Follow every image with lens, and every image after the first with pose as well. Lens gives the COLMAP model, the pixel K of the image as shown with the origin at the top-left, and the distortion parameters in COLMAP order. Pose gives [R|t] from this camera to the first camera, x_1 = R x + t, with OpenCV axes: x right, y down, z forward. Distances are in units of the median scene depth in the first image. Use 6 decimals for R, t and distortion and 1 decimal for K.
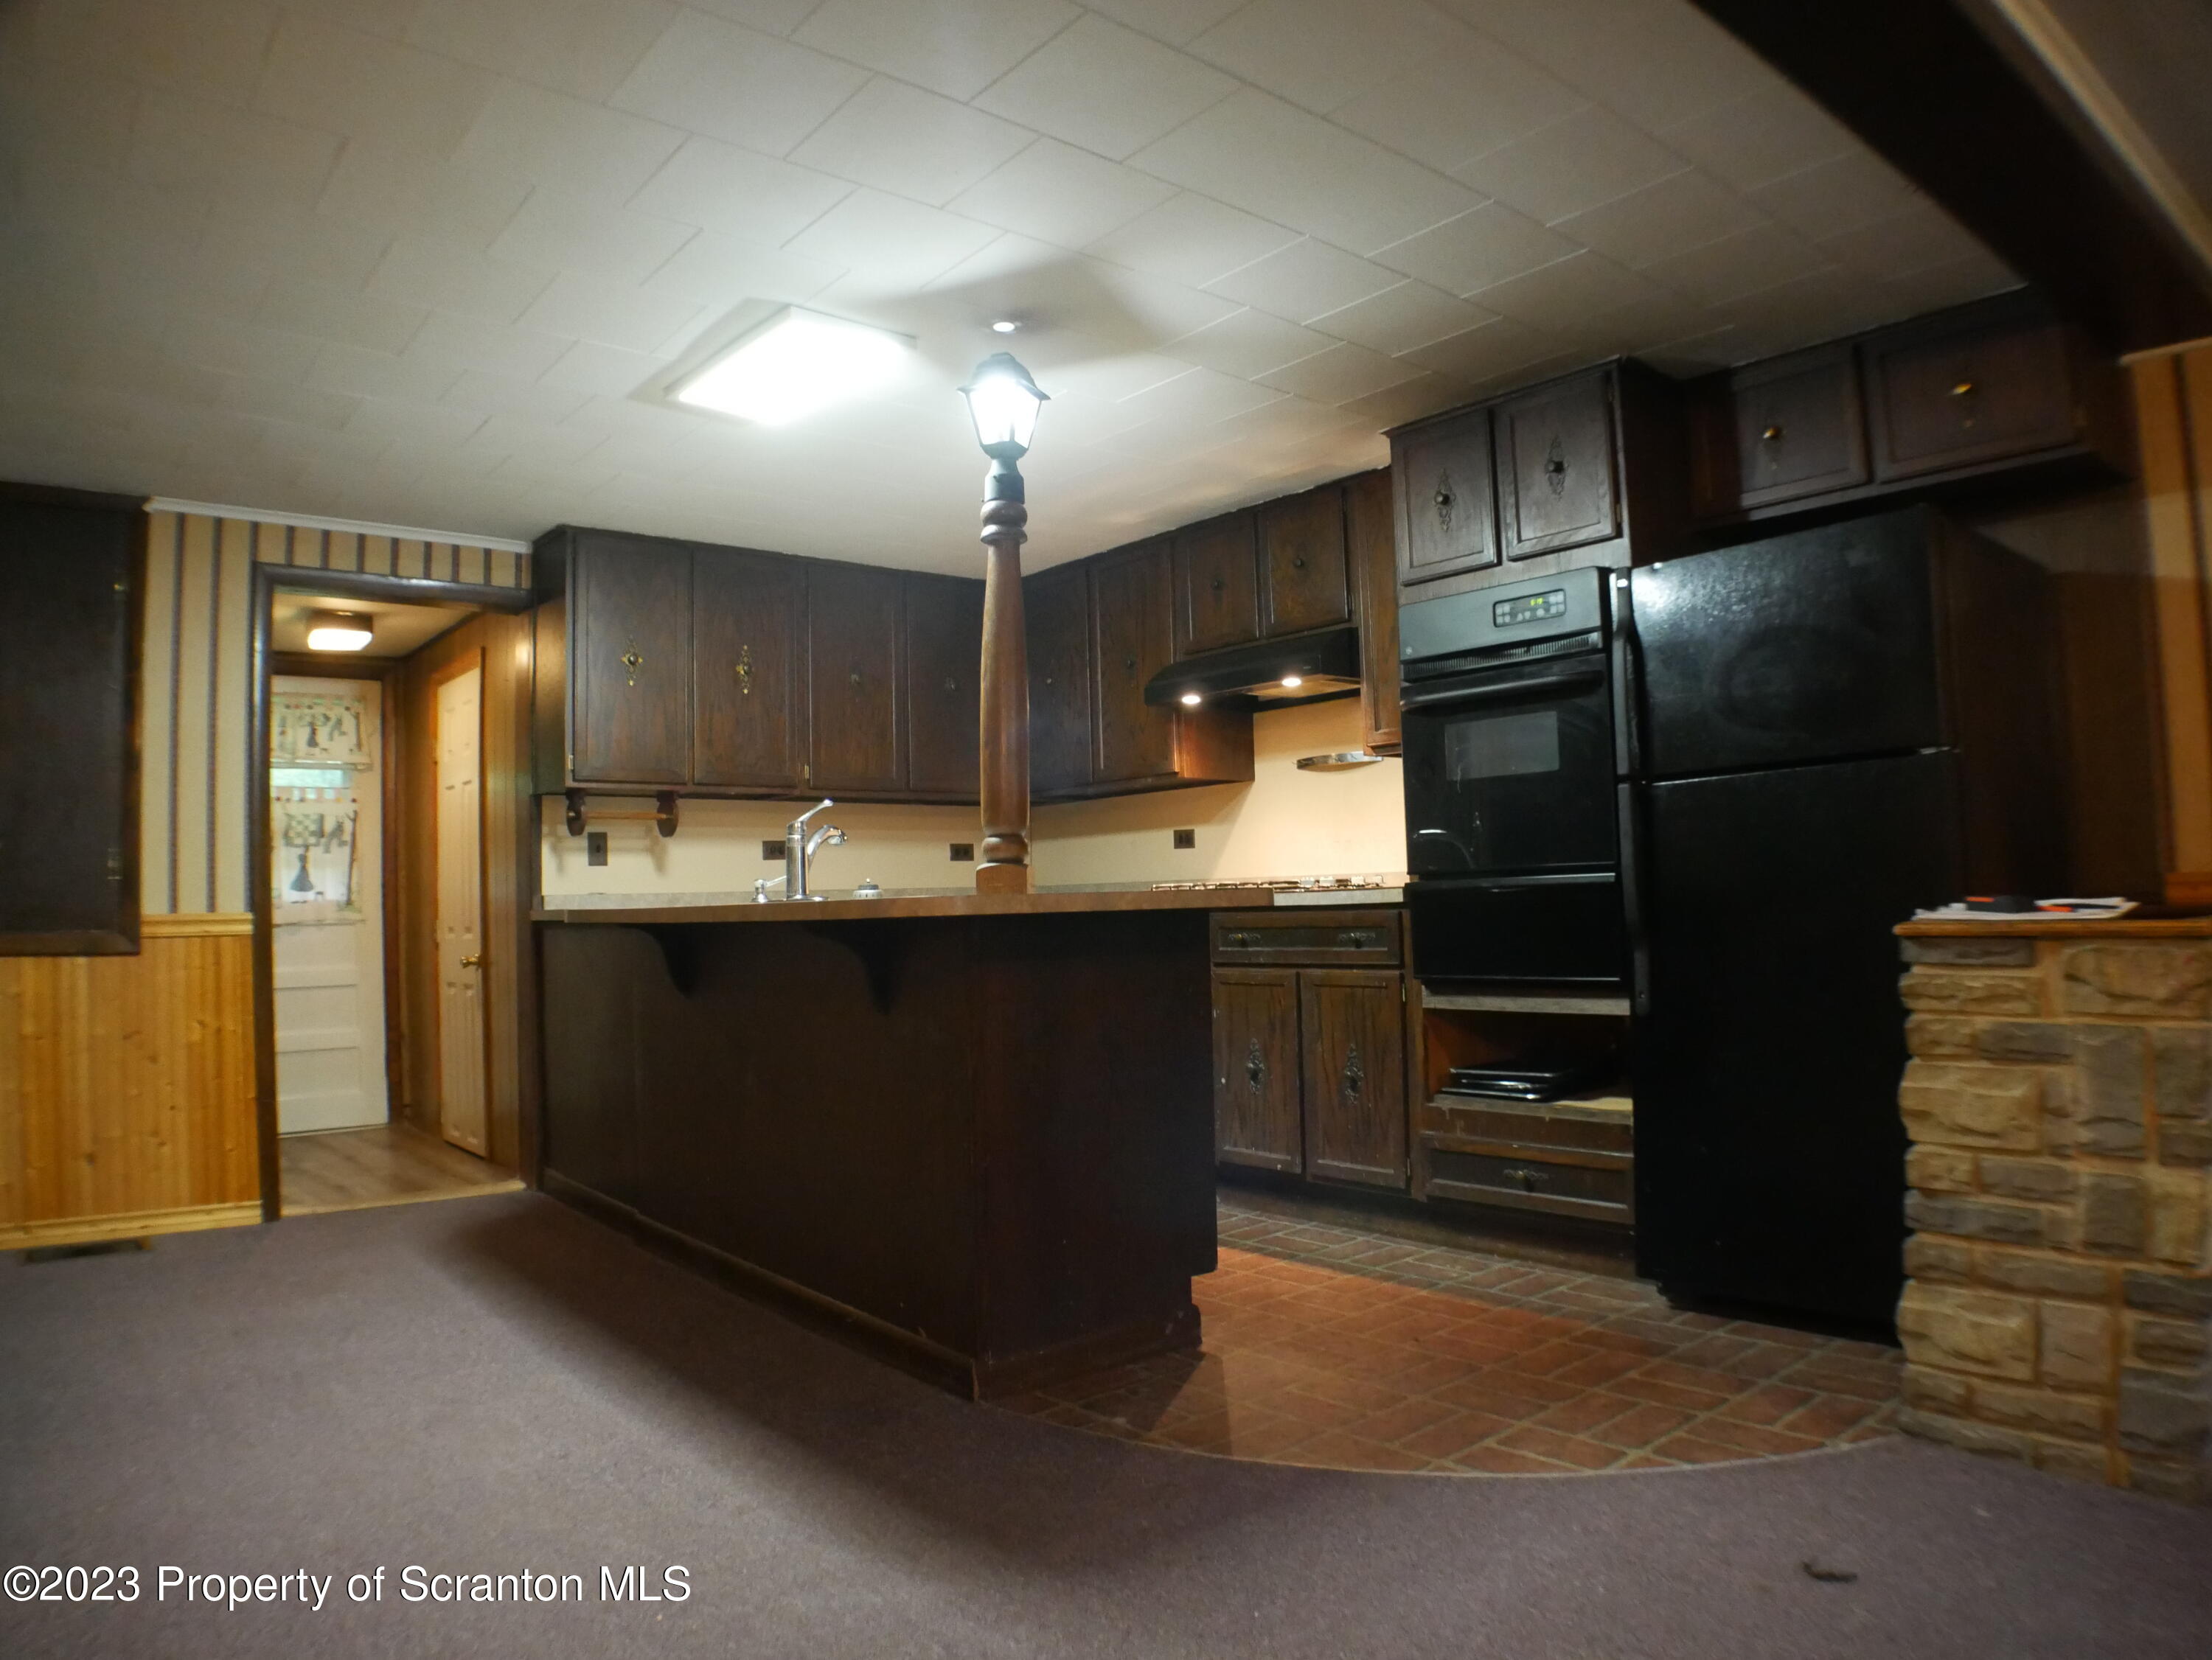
lens RADIAL K [[1458.7, 0, 1099.5], [0, 1458.7, 837.0], [0, 0, 1]] dist [-0.145690, 0.032965]
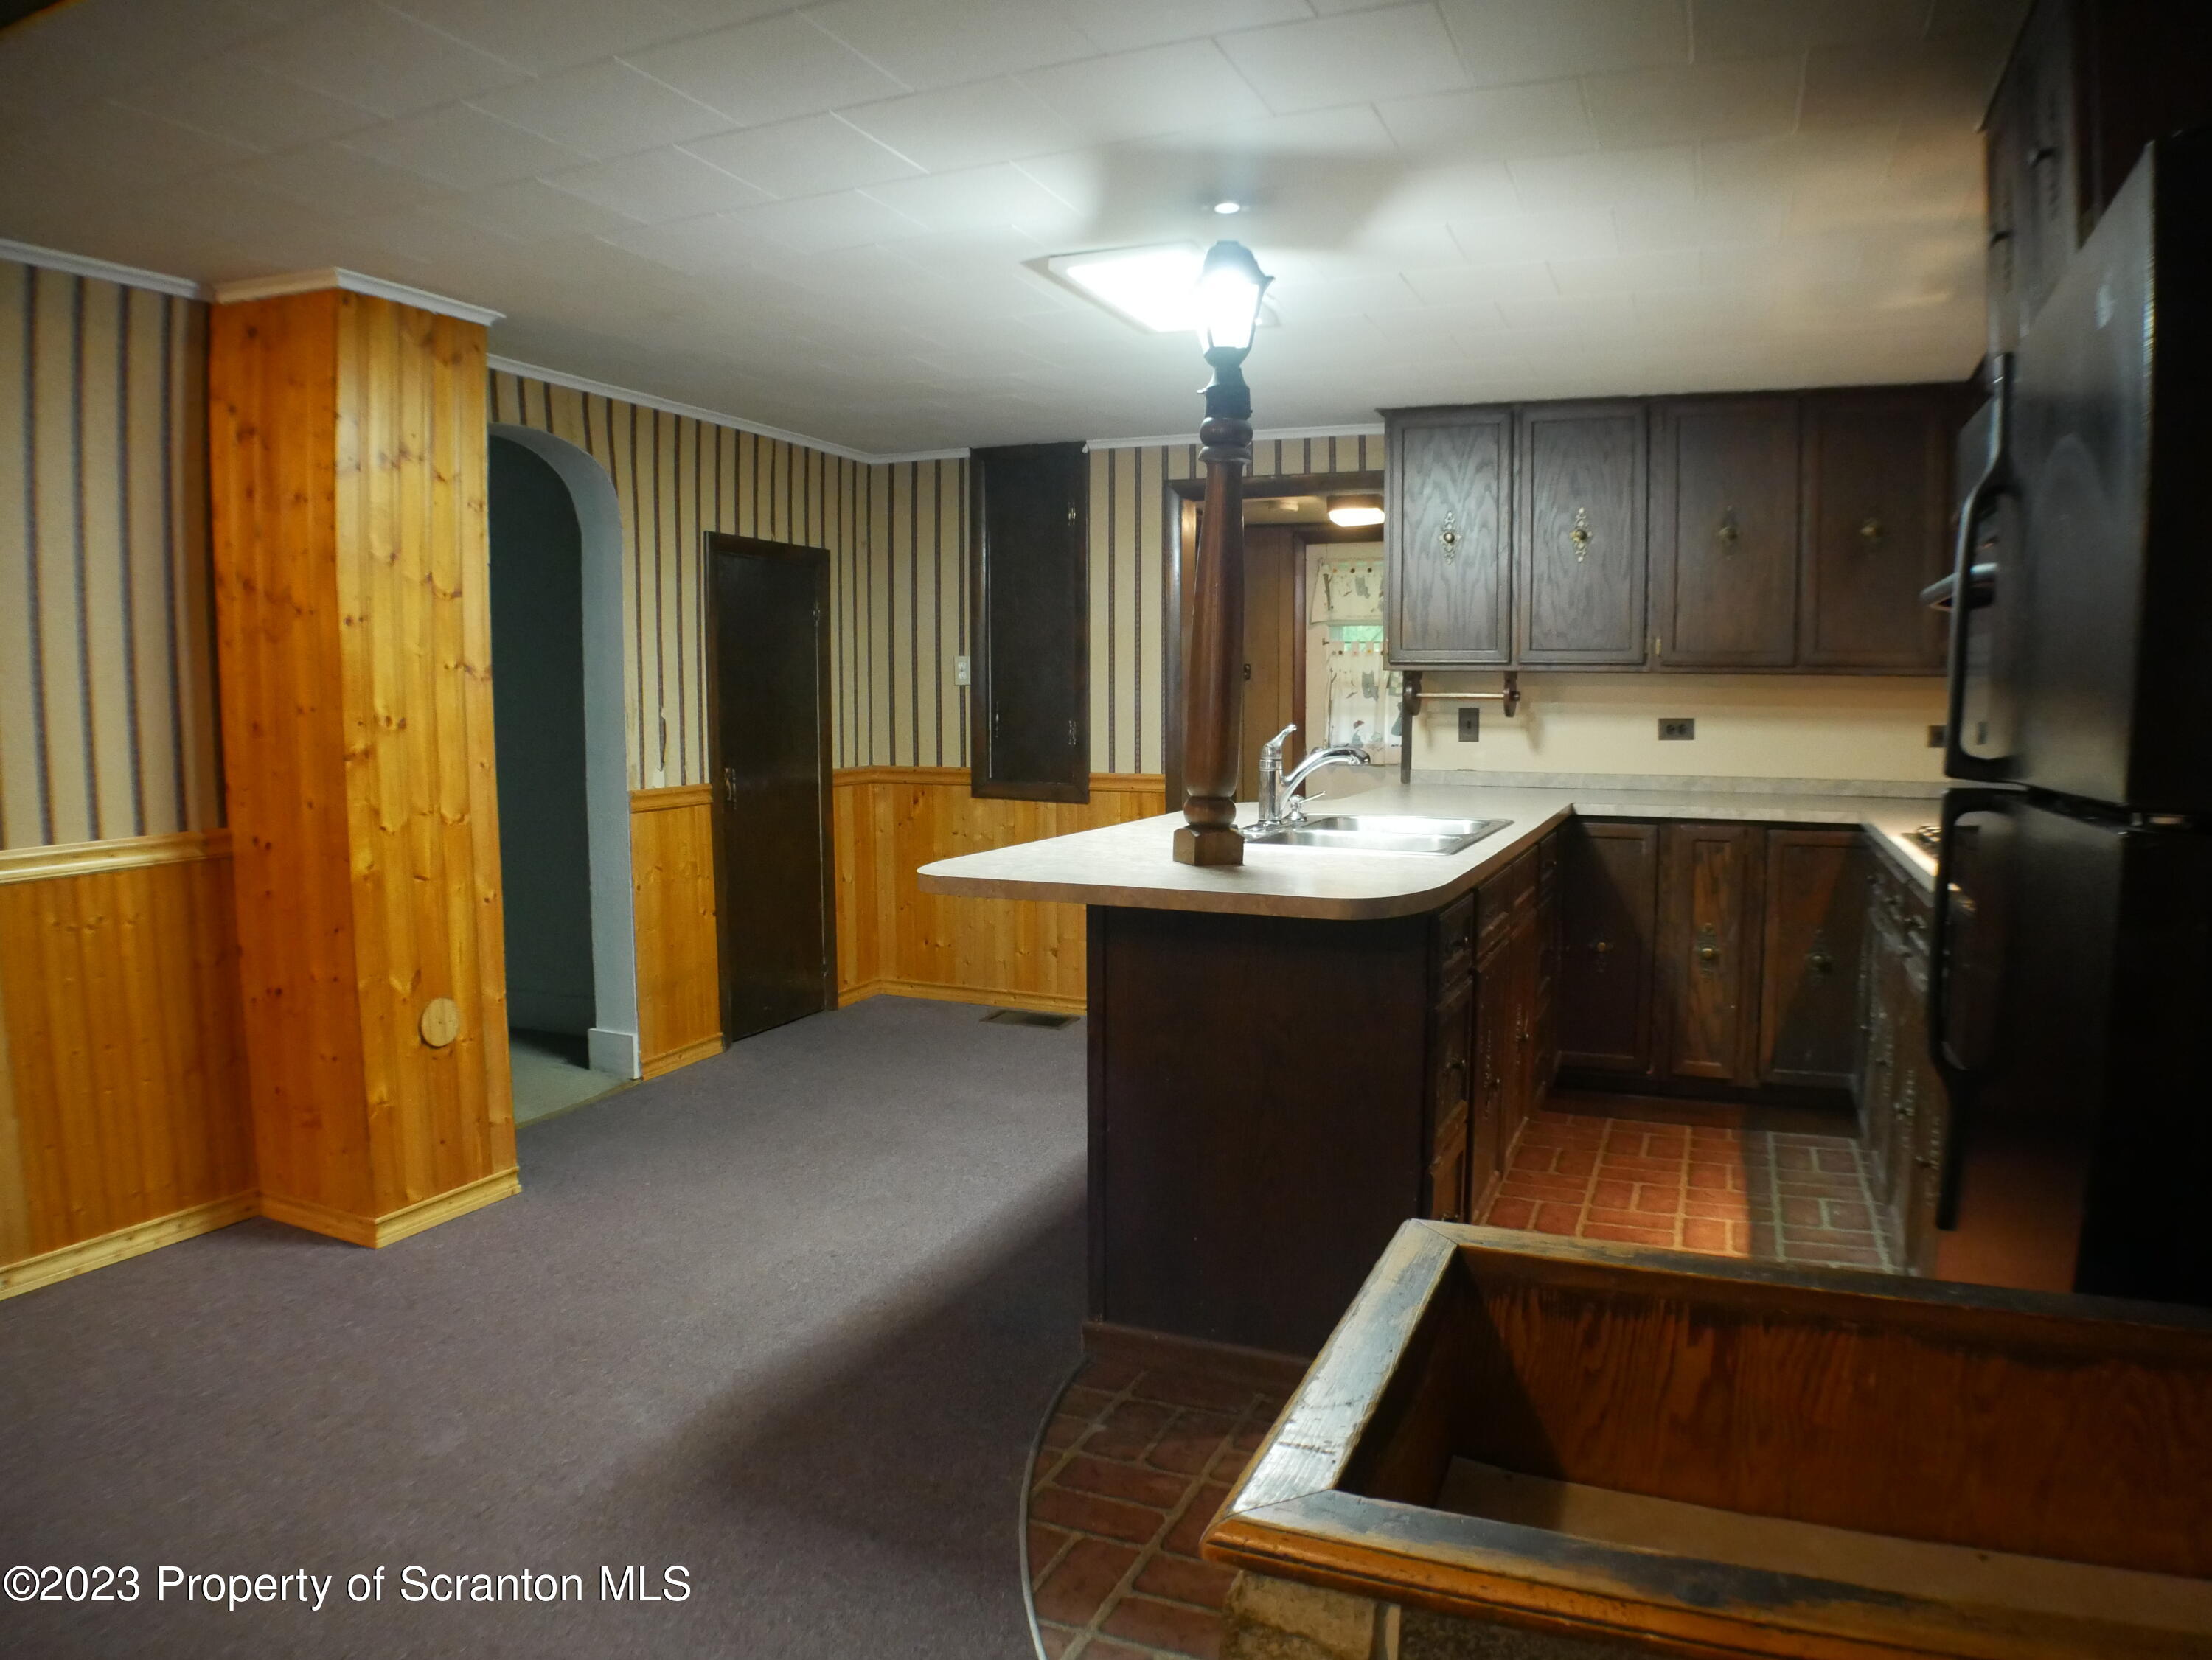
lens RADIAL K [[1458.7, 0, 1099.5], [0, 1458.7, 837.0], [0, 0, 1]] dist [-0.145690, 0.032965]
pose [[0.453471, 0.116239, -0.883659, 0.541046], [0.026716, 0.989241, 0.143838, -0.082798], [0.890870, -0.088835, 0.445486, 0.399450]]
